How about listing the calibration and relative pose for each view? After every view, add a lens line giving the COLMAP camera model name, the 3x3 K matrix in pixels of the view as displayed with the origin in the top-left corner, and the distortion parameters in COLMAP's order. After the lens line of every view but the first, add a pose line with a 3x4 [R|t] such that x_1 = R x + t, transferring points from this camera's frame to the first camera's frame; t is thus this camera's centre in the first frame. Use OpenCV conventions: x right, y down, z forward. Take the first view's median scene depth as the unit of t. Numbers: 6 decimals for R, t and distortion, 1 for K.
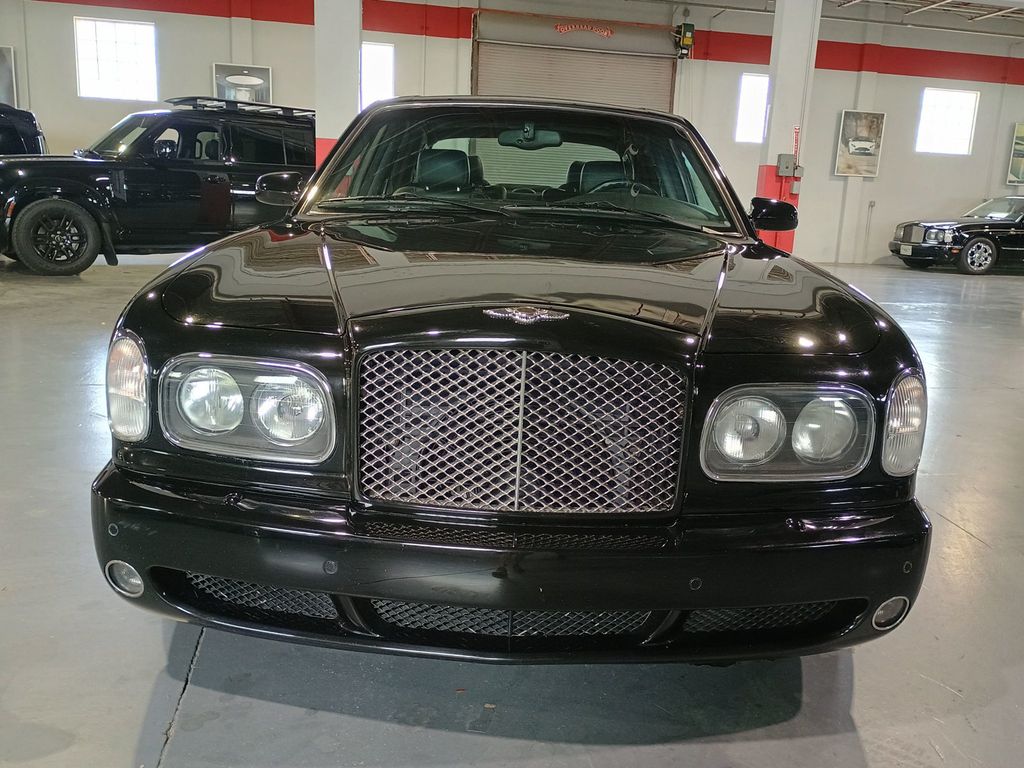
lens RADIAL K [[880.0, 0, 520.3], [0, 880.0, 385.8], [0, 0, 1]] dist [0.053576, -0.067268]
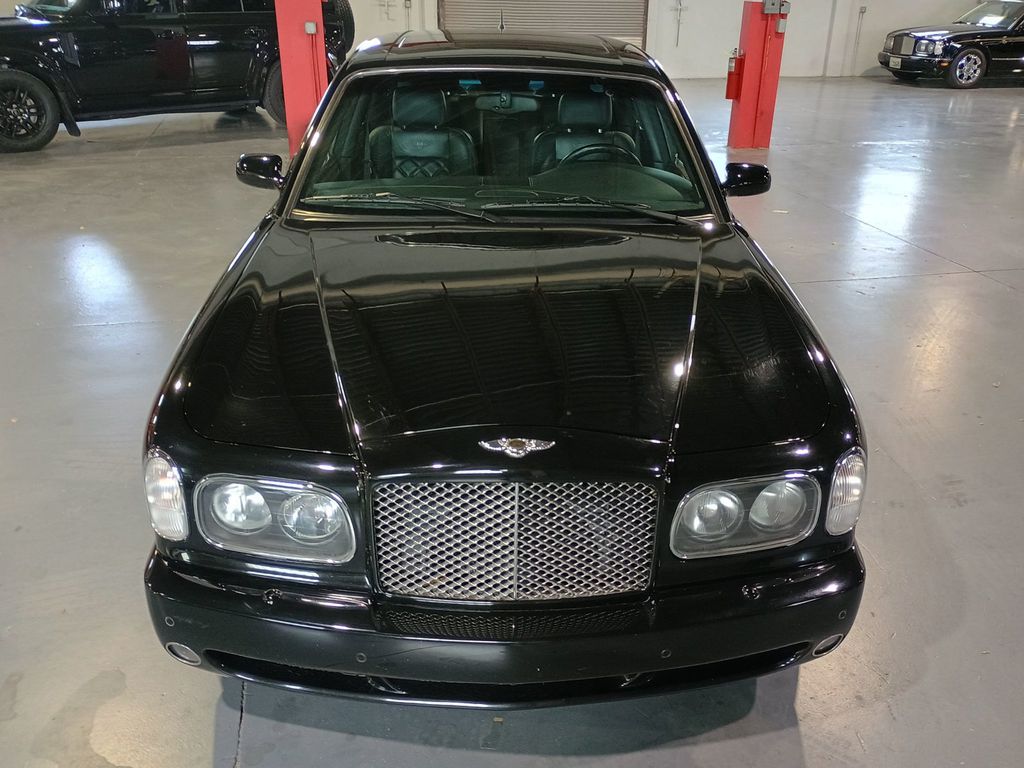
lens RADIAL K [[880.0, 0, 530.8], [0, 880.0, 382.2], [0, 0, 1]] dist [0.053576, -0.067268]
pose [[0.998802, -0.042942, 0.023474, 0.001318], [0.036770, 0.975009, 0.219100, -0.353642], [-0.032296, -0.217974, 0.975420, -0.078454]]
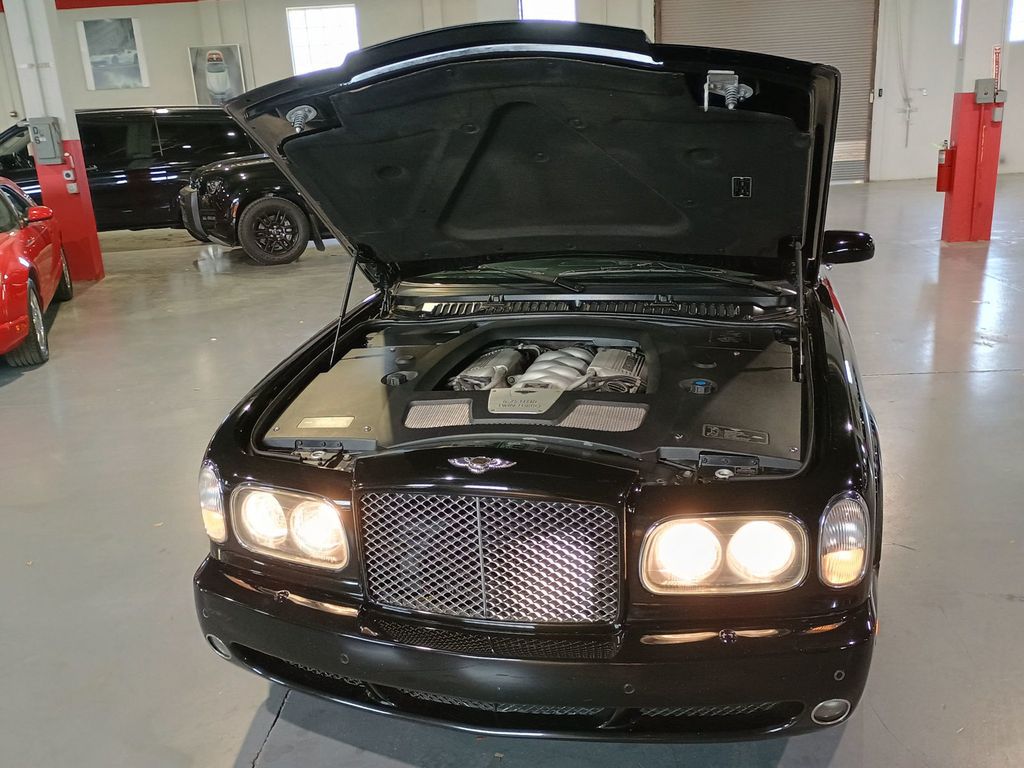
lens RADIAL K [[880.0, 0, 510.4], [0, 880.0, 365.3], [0, 0, 1]] dist [0.053576, -0.067268]
pose [[0.964368, -0.030210, -0.262833, 0.320455], [0.048045, 0.996938, 0.061695, -0.250046], [0.260164, -0.072124, 0.962867, -0.130479]]
